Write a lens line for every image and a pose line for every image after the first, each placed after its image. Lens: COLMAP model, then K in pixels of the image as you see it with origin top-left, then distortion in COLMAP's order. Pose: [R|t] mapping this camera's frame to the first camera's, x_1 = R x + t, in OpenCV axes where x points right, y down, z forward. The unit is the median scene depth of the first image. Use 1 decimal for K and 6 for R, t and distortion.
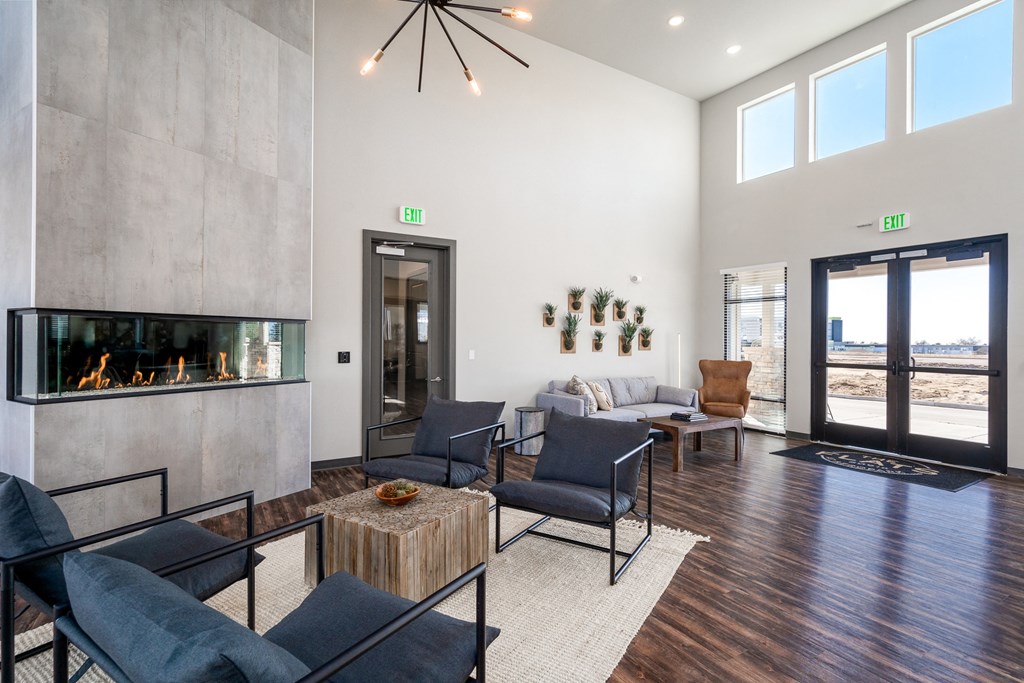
lens RADIAL K [[484.3, 0, 512.0], [0, 484.3, 341.5], [0, 0, 1]] dist [-0.001352, 0.000001]
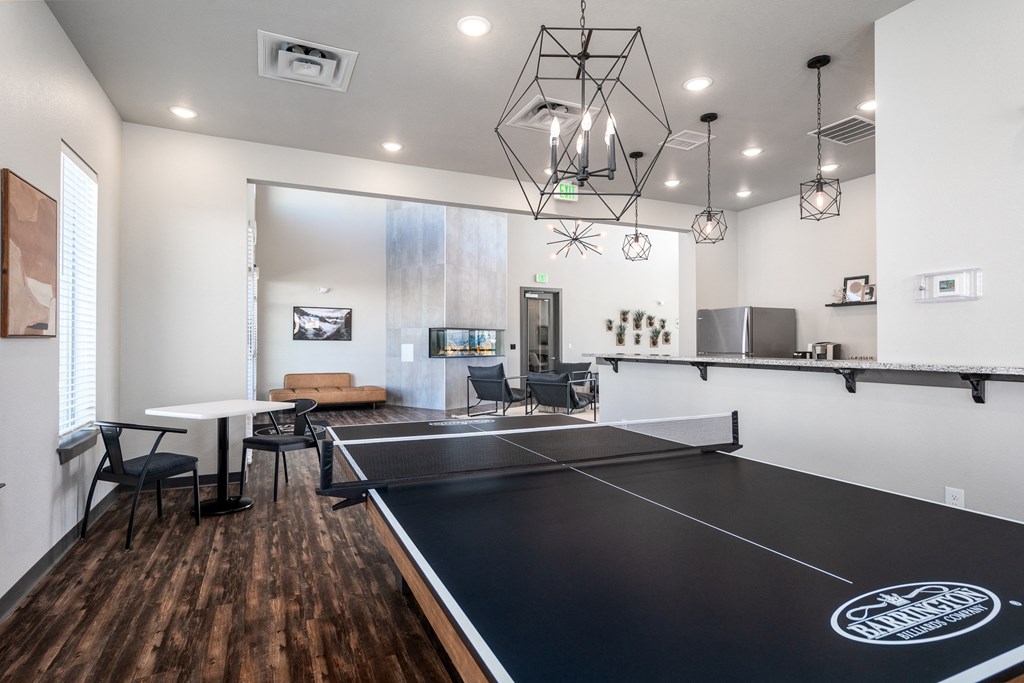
lens RADIAL K [[484.3, 0, 512.0], [0, 484.3, 341.5], [0, 0, 1]] dist [-0.001352, 0.000001]
pose [[0.991838, -0.004396, -0.127429, -0.057855], [0.003948, 0.999985, -0.003773, 0.014058], [0.127443, 0.003239, 0.991841, -0.874947]]
